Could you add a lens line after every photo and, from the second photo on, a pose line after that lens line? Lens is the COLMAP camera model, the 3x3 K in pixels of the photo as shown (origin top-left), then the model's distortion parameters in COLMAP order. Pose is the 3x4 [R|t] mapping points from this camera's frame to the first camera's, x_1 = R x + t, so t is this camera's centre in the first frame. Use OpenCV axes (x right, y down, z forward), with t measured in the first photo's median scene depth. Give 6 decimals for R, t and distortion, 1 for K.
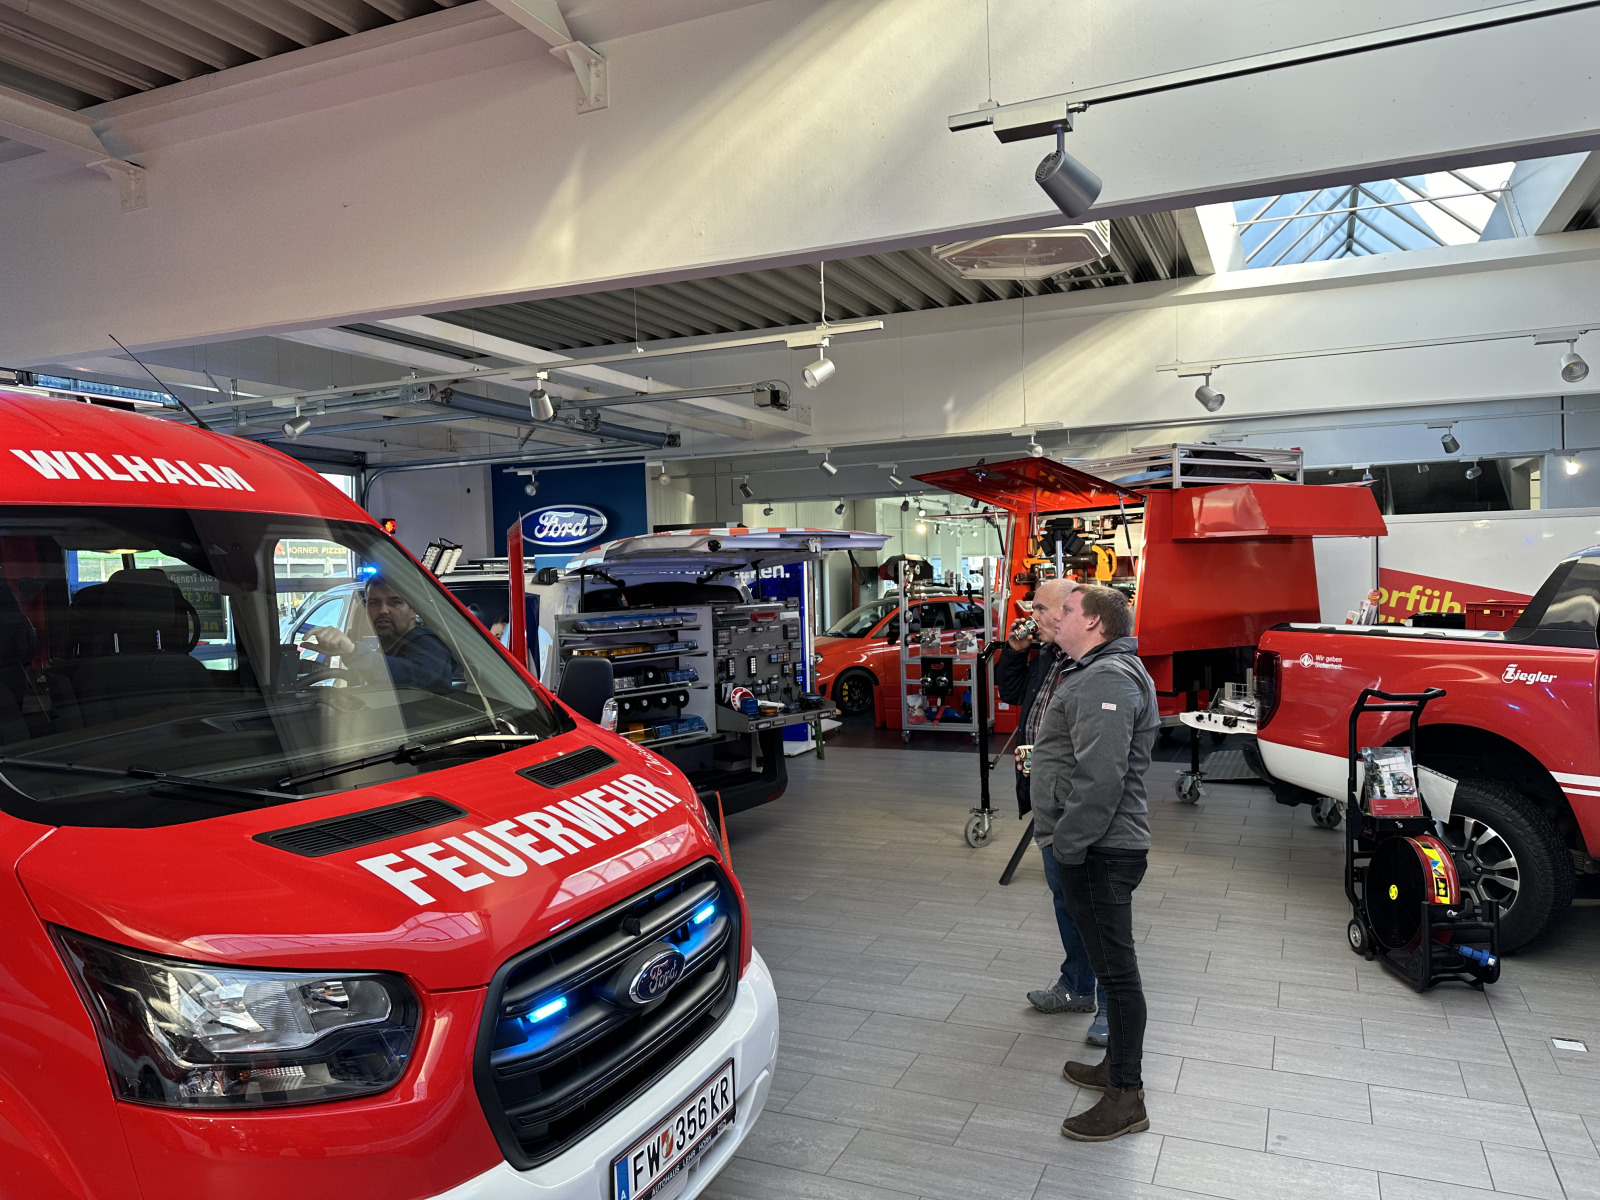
lens RADIAL K [[1116.7, 0, 823.3], [0, 1116.7, 597.0], [0, 0, 1]] dist [0.056680, -0.067569]
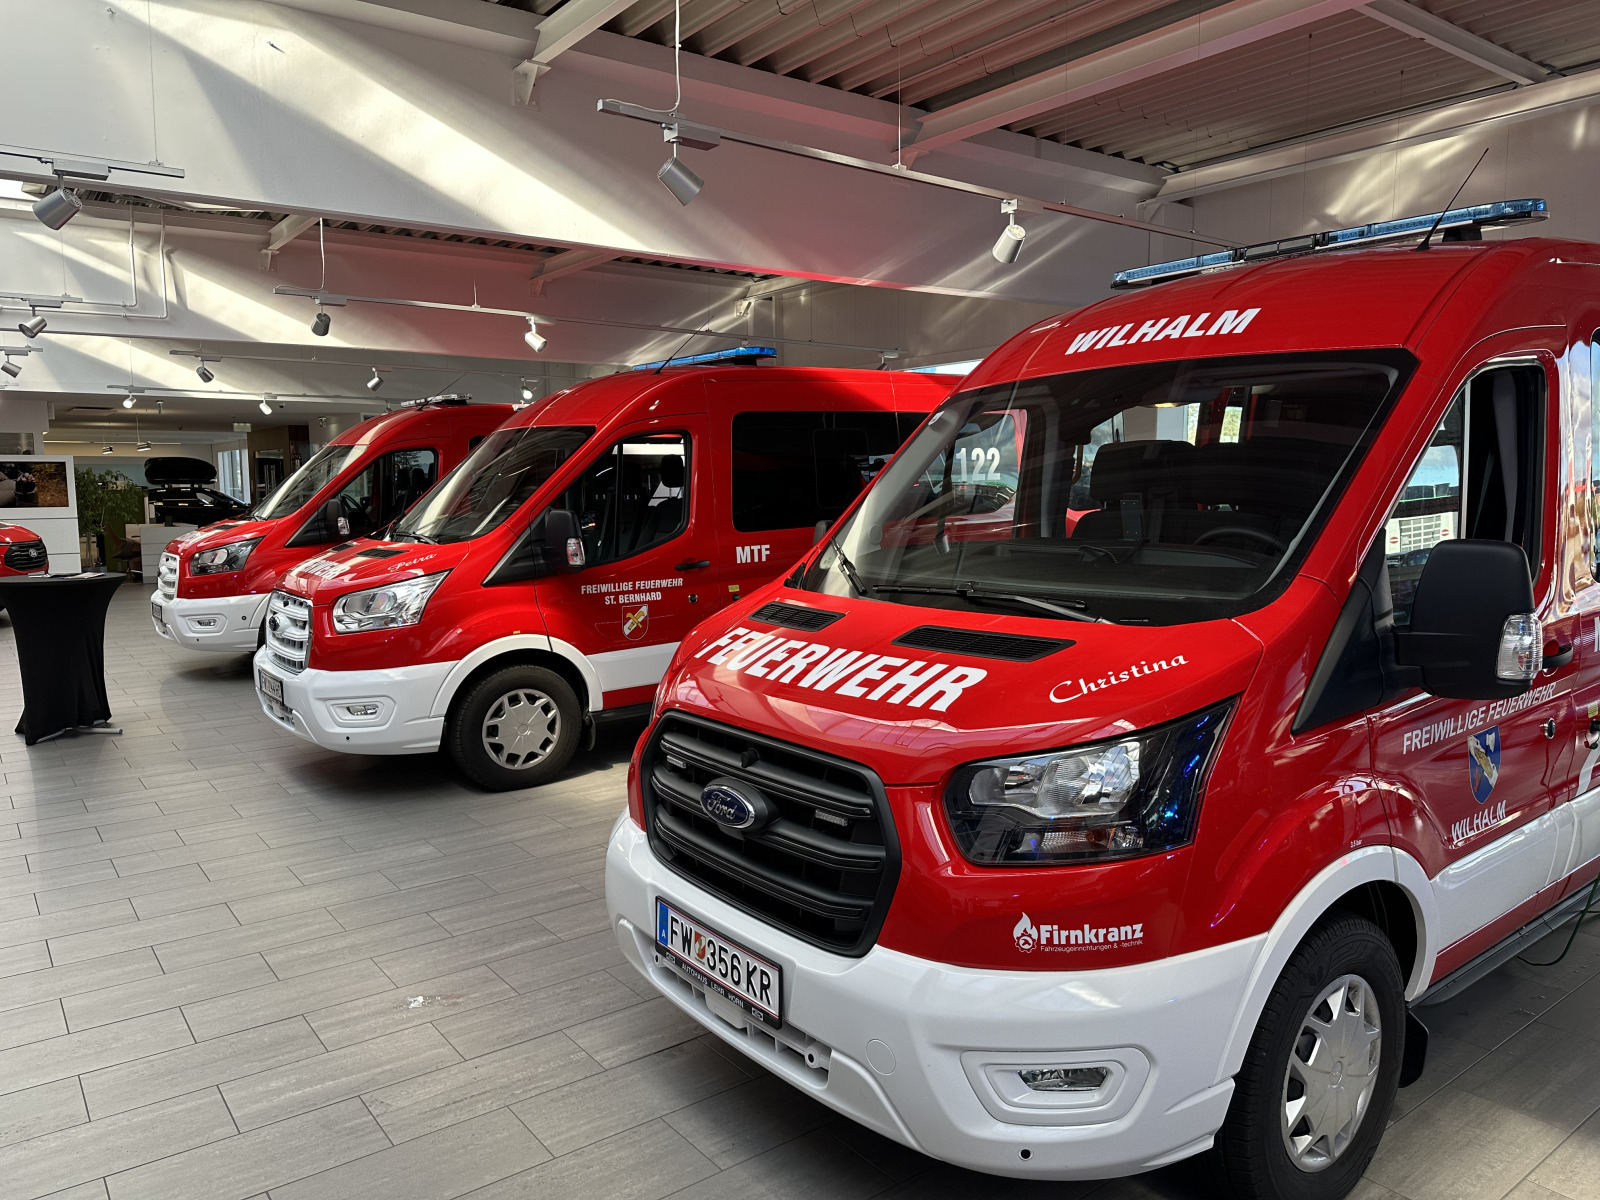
lens RADIAL K [[1116.7, 0, 791.3], [0, 1116.7, 586.2], [0, 0, 1]] dist [0.056680, -0.067569]
pose [[-0.492526, 0.106849, -0.863714, 0.264450], [-0.001295, 0.992344, 0.123501, 0.000930], [0.870297, 0.061946, -0.488617, 0.581514]]
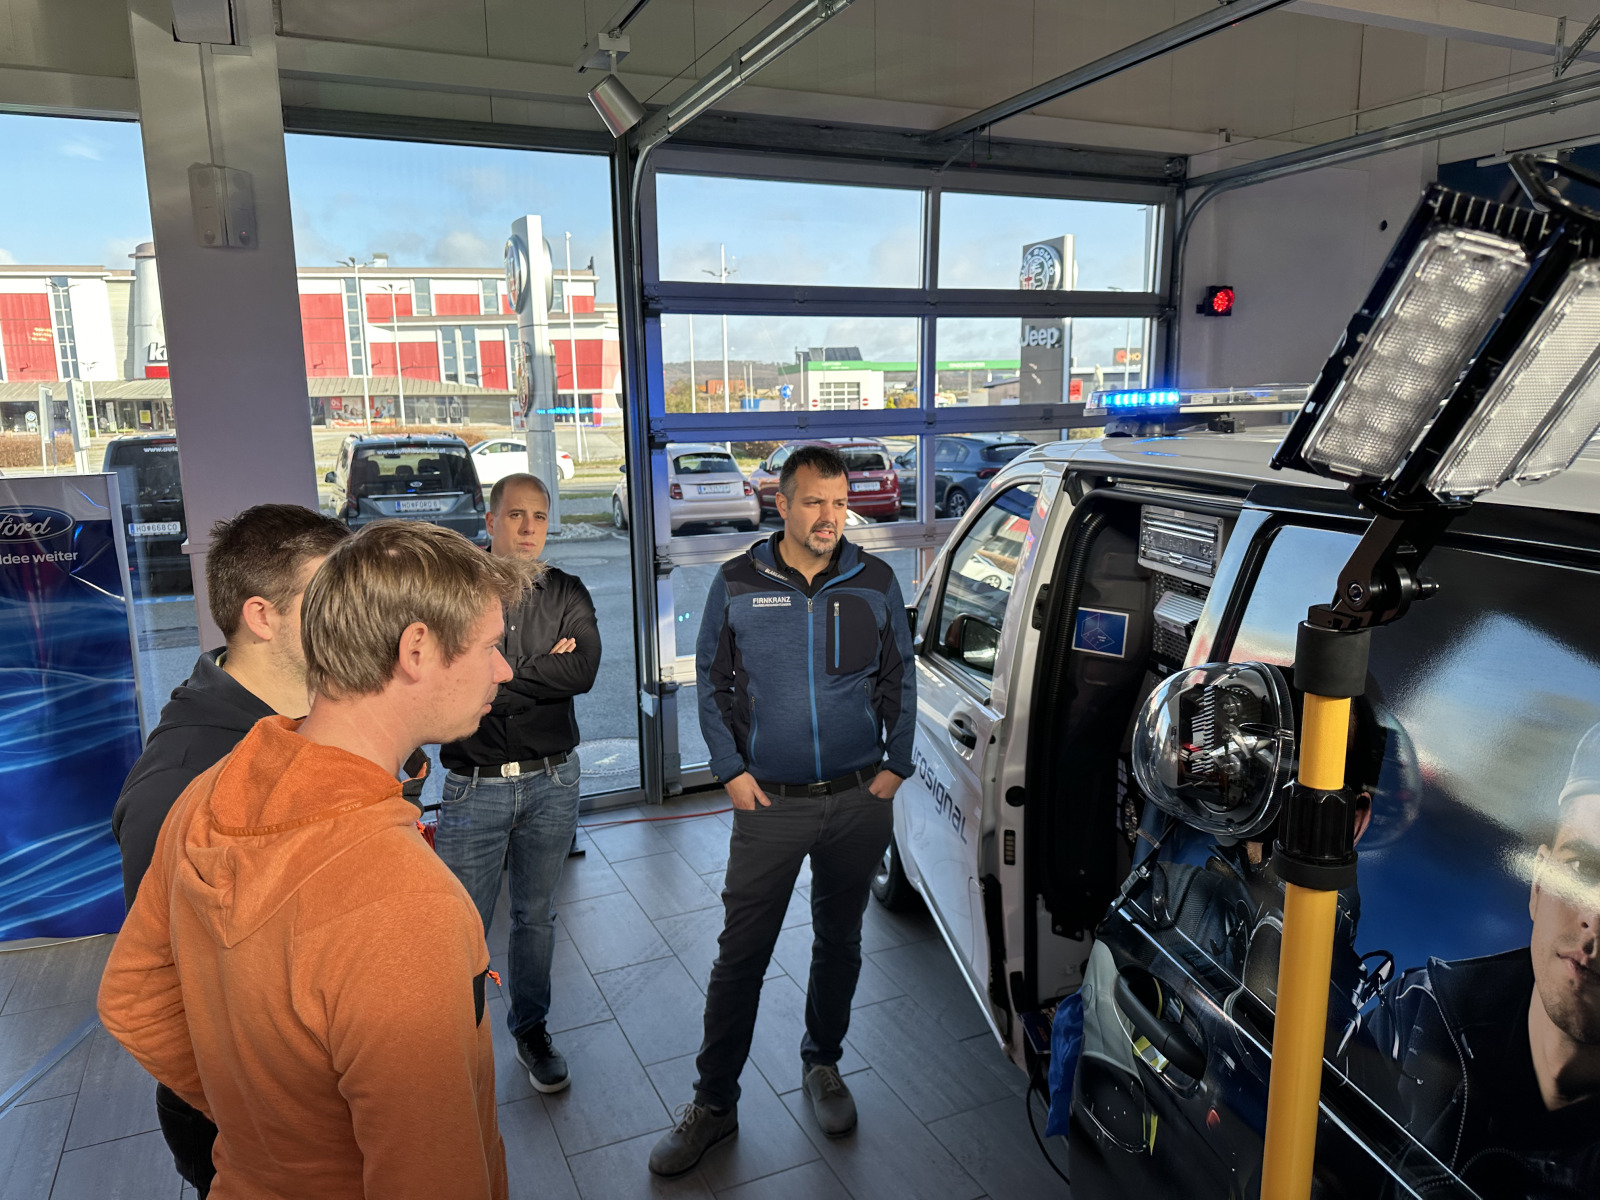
lens RADIAL K [[1116.7, 0, 789.7], [0, 1116.7, 606.0], [0, 0, 1]] dist [0.056680, -0.067569]
pose [[0.739034, 0.129105, -0.661181, -0.302857], [-0.011064, 0.983658, 0.179706, -0.027848], [0.673578, -0.125494, 0.728385, 0.829056]]
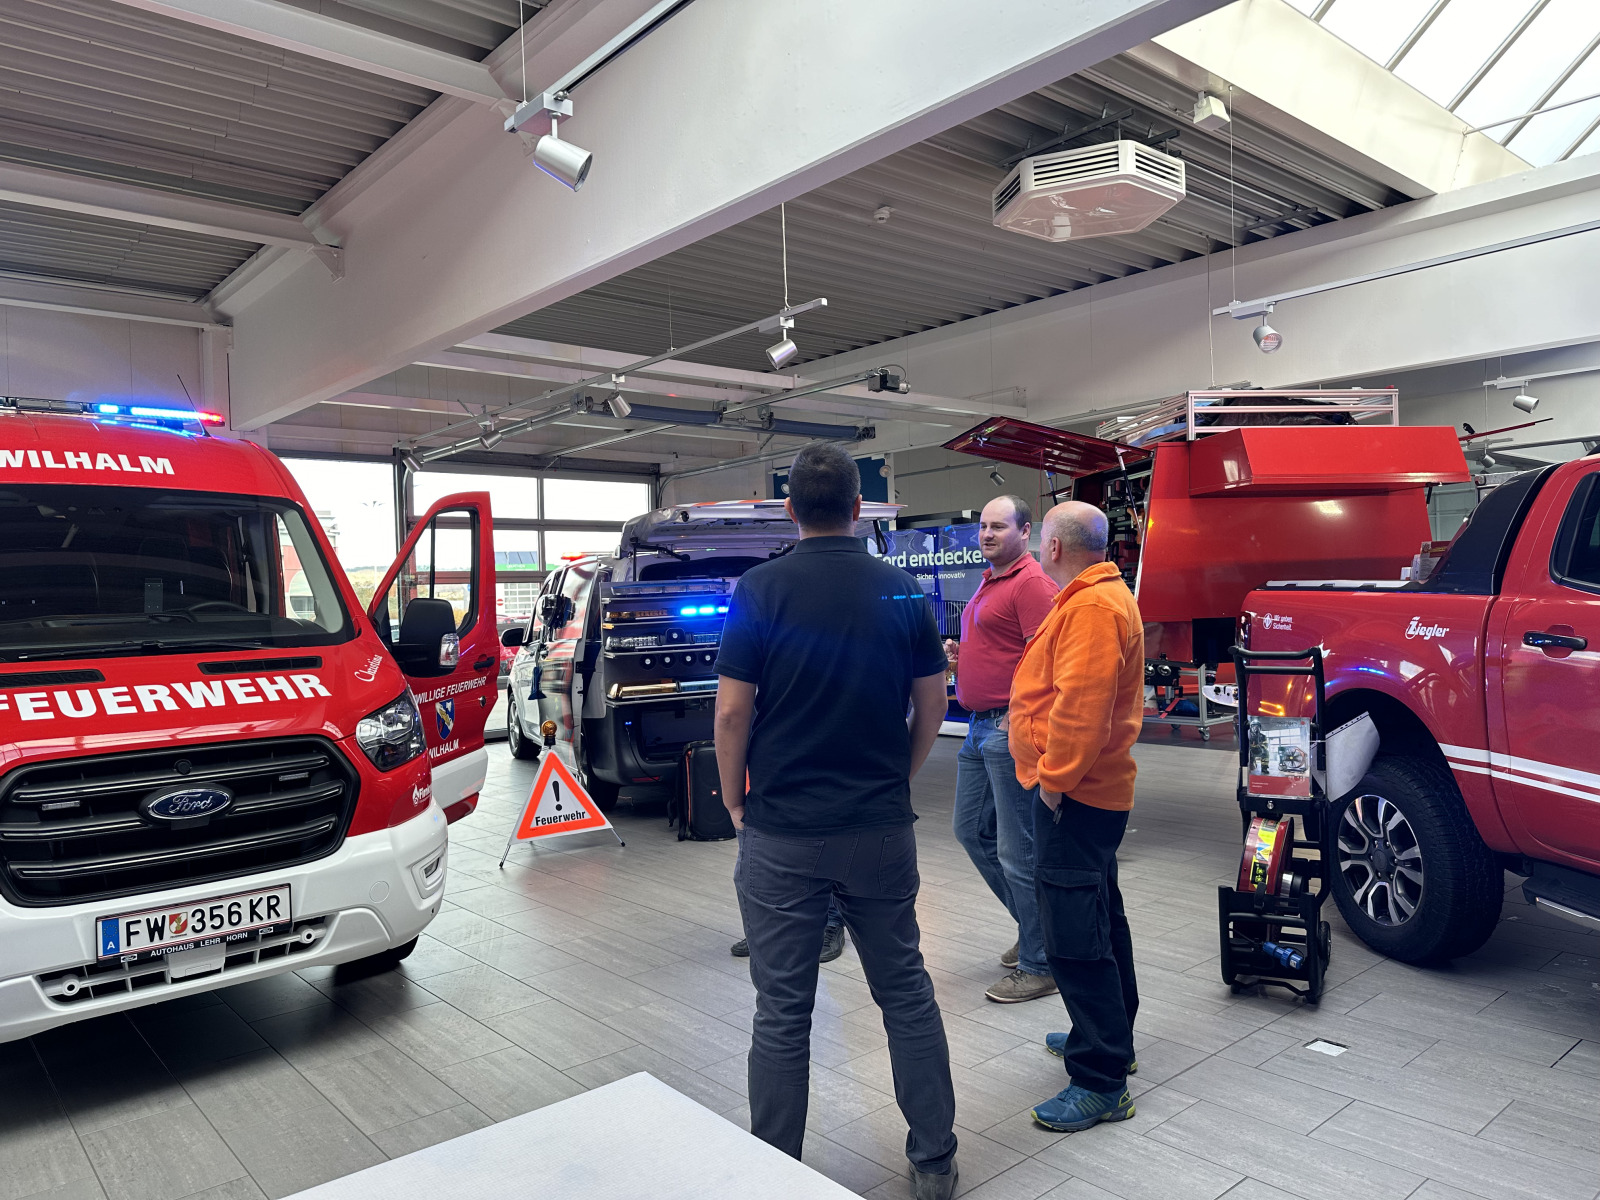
lens RADIAL K [[1116.7, 0, 813.8], [0, 1116.7, 605.6], [0, 0, 1]] dist [0.056680, -0.067569]
pose [[0.902045, -0.003059, -0.431630, 0.418905], [0.002342, 0.999995, -0.002193, 0.038380], [0.431635, 0.000967, 0.902048, 0.036825]]
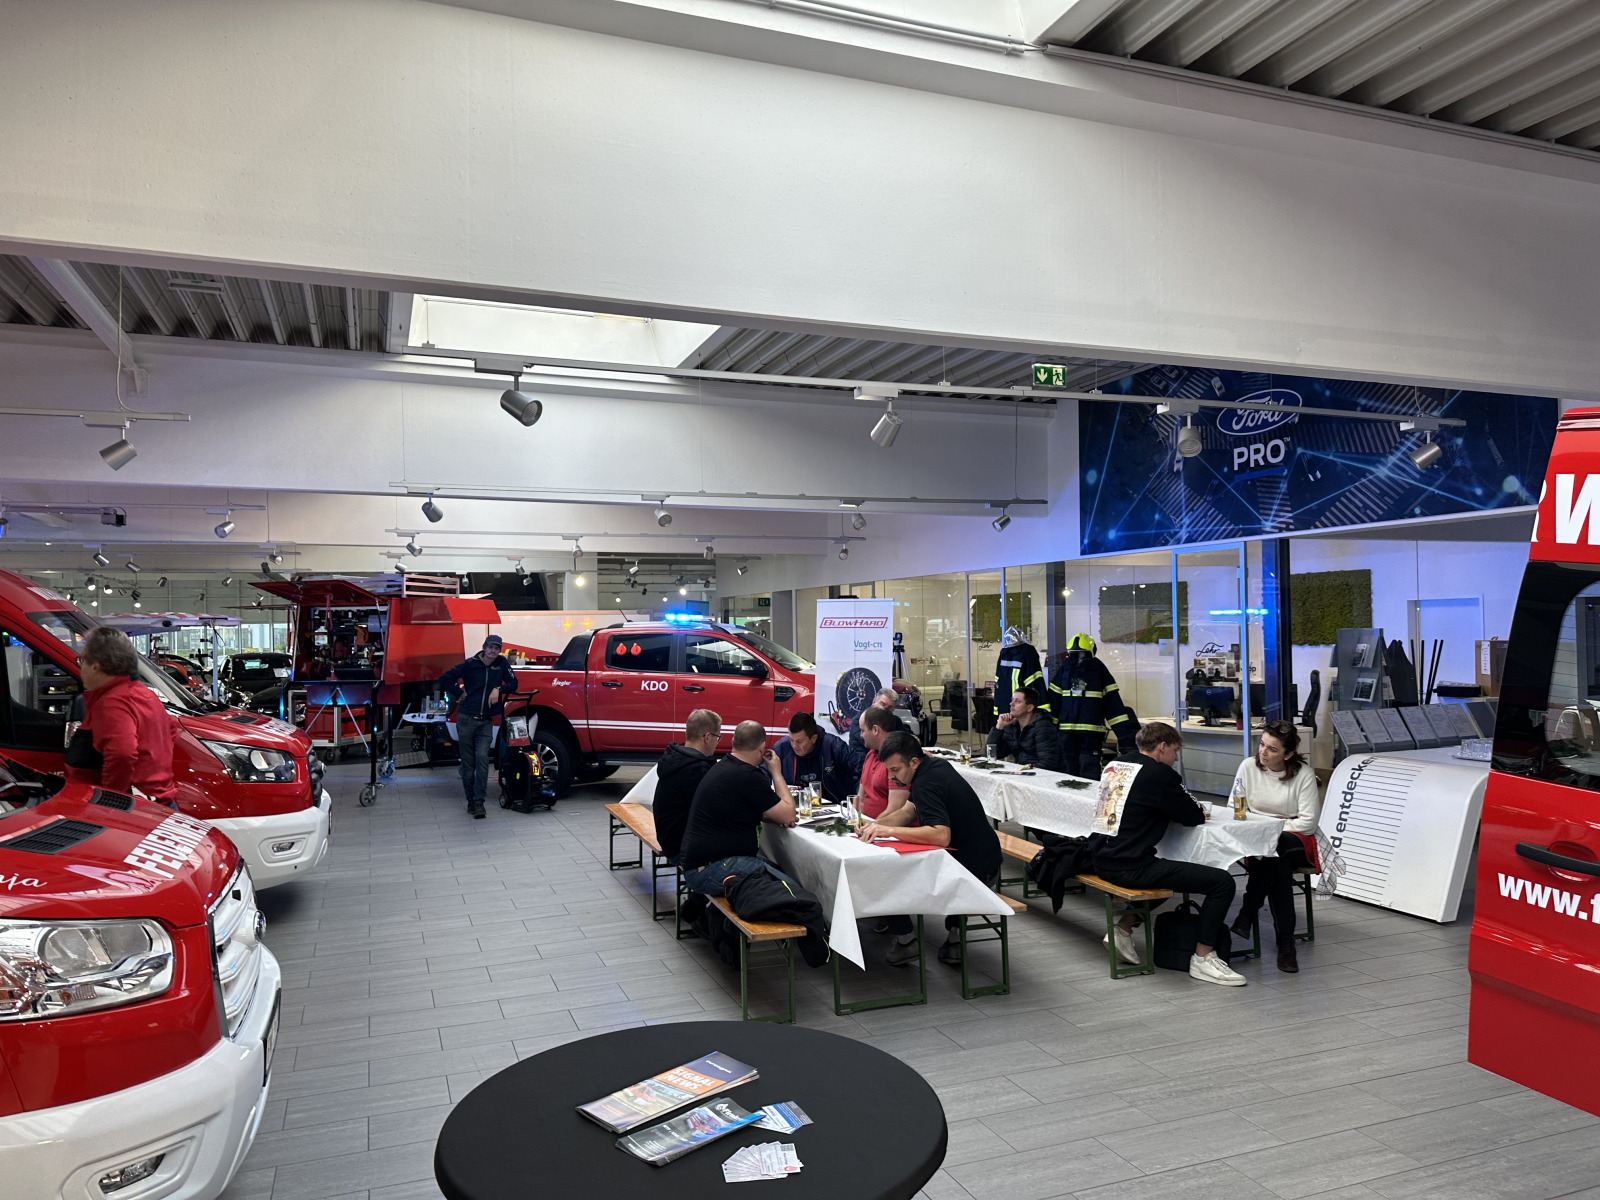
lens RADIAL K [[1116.7, 0, 799.3], [0, 1116.7, 598.7], [0, 0, 1]] dist [0.056680, -0.067569]
pose [[0.713567, 0.027783, 0.700035, -0.534907], [0.013662, 0.998472, -0.053553, 0.017675], [-0.700453, 0.047777, 0.712097, -0.825960]]
